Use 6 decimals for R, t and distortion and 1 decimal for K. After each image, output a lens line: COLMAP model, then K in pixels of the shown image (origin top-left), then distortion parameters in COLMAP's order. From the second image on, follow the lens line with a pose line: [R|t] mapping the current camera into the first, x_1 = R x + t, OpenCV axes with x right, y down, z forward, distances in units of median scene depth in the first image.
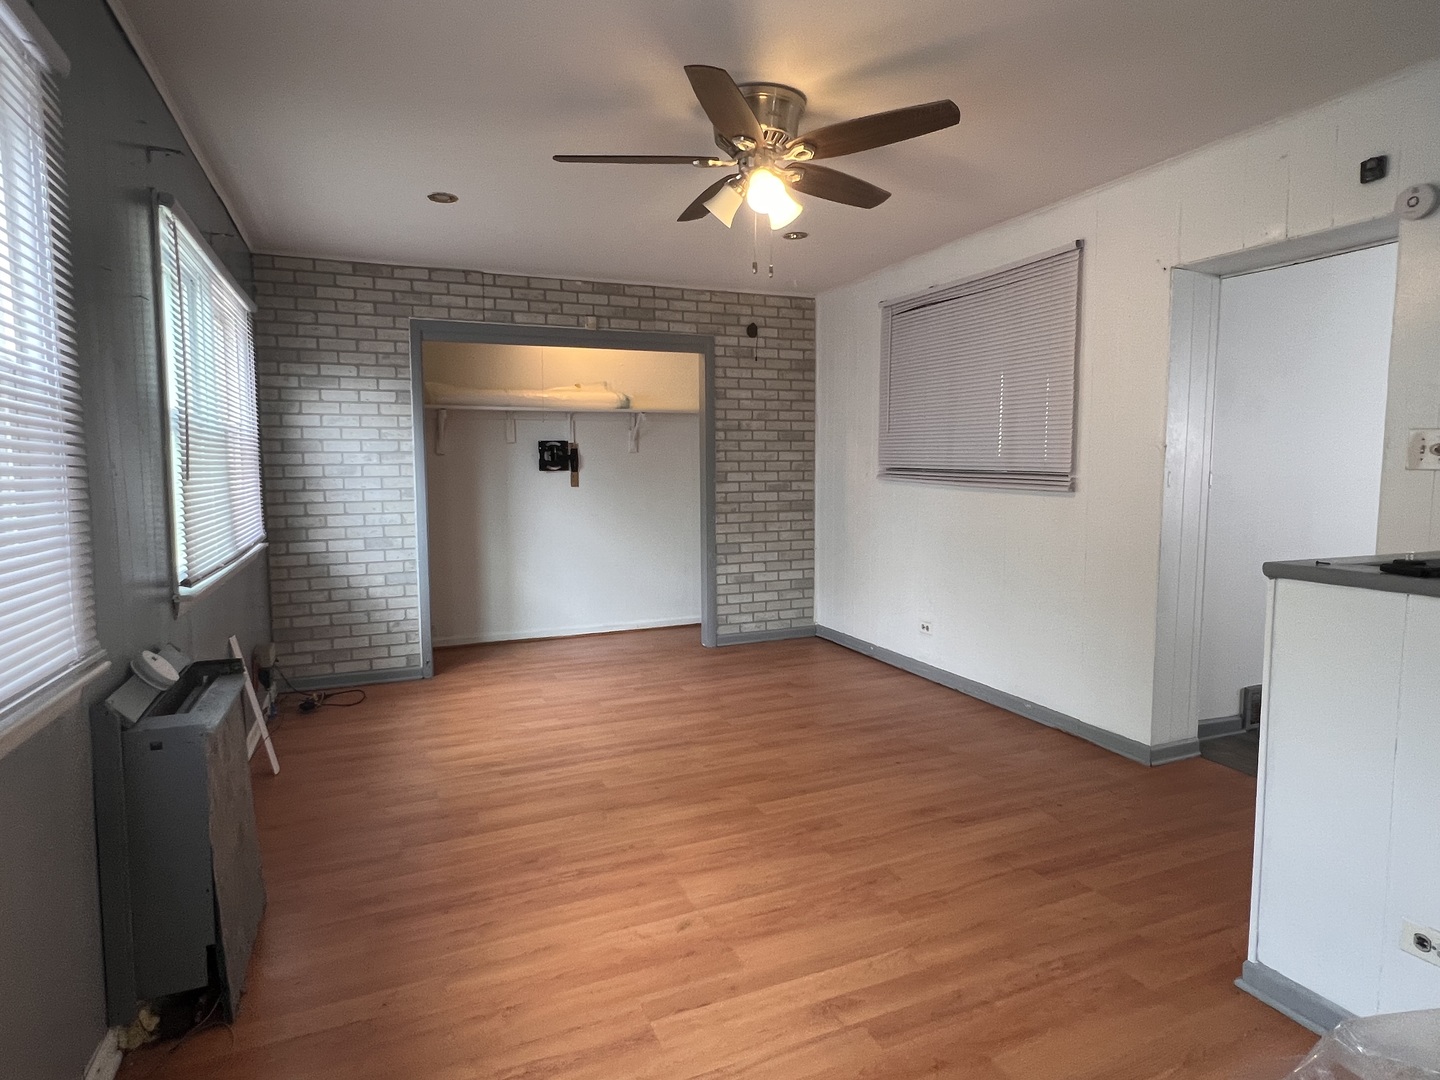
lens RADIAL K [[802.3, 0, 721.4], [0, 802.3, 533.3], [0, 0, 1]] dist [-0.000799, -0.001915]
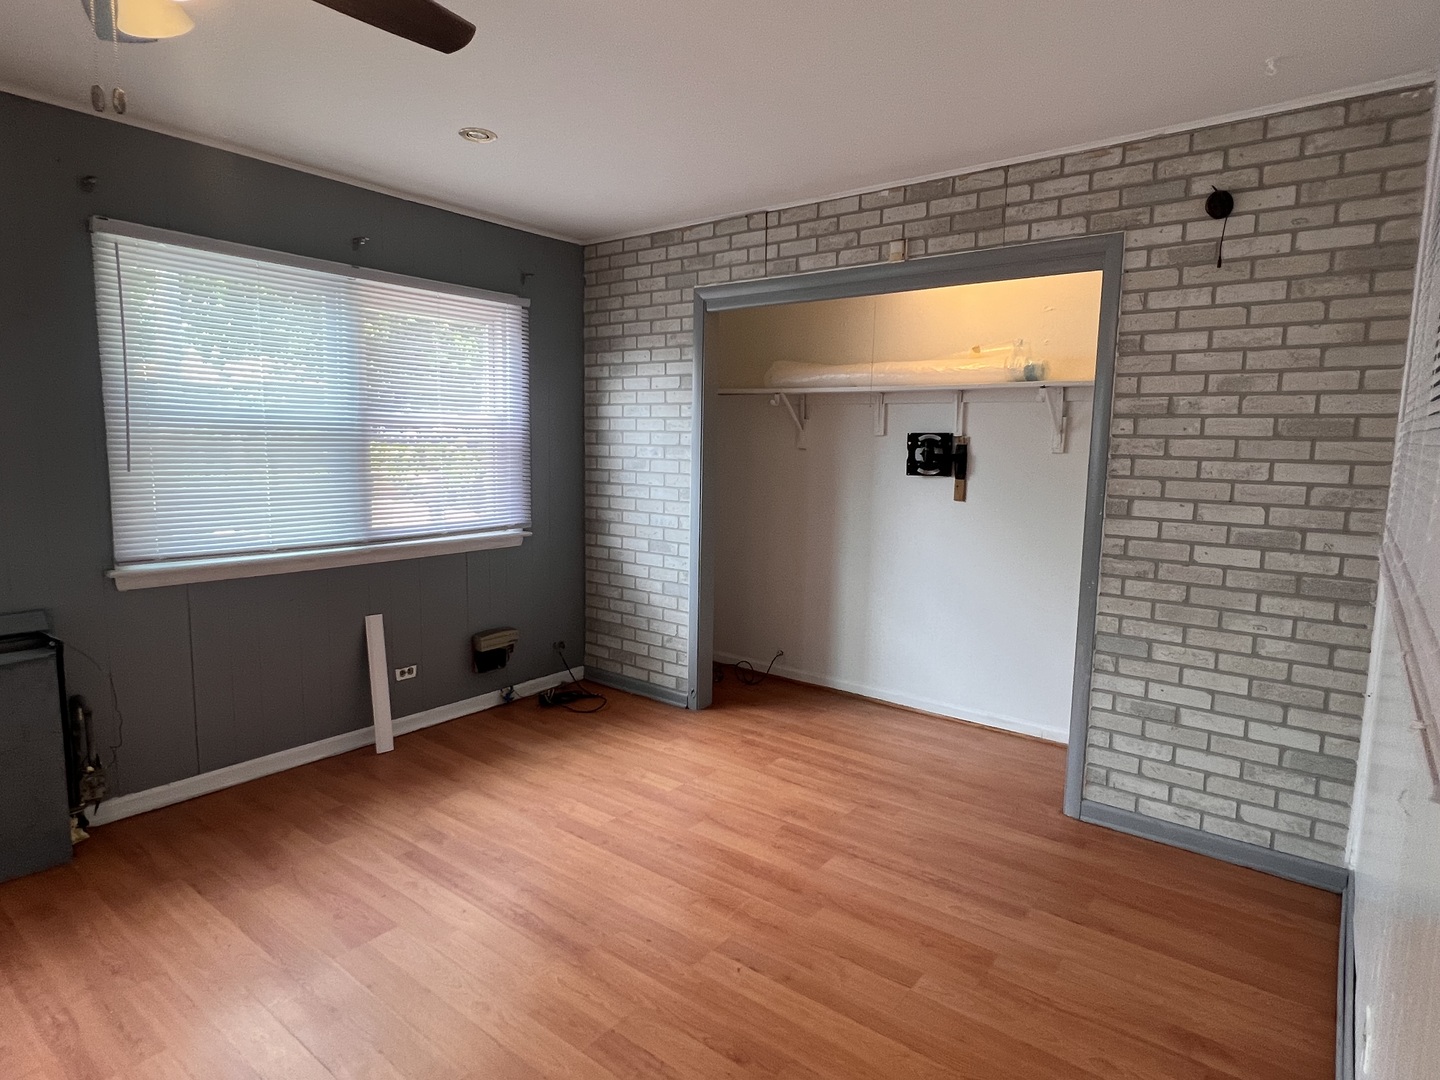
lens RADIAL K [[802.3, 0, 721.4], [0, 802.3, 533.3], [0, 0, 1]] dist [-0.000799, -0.001915]
pose [[0.484727, 0.119195, -0.866506, 0.334644], [-0.099697, 0.991744, 0.080652, -0.071372], [0.868965, 0.047293, 0.492608, 0.537217]]
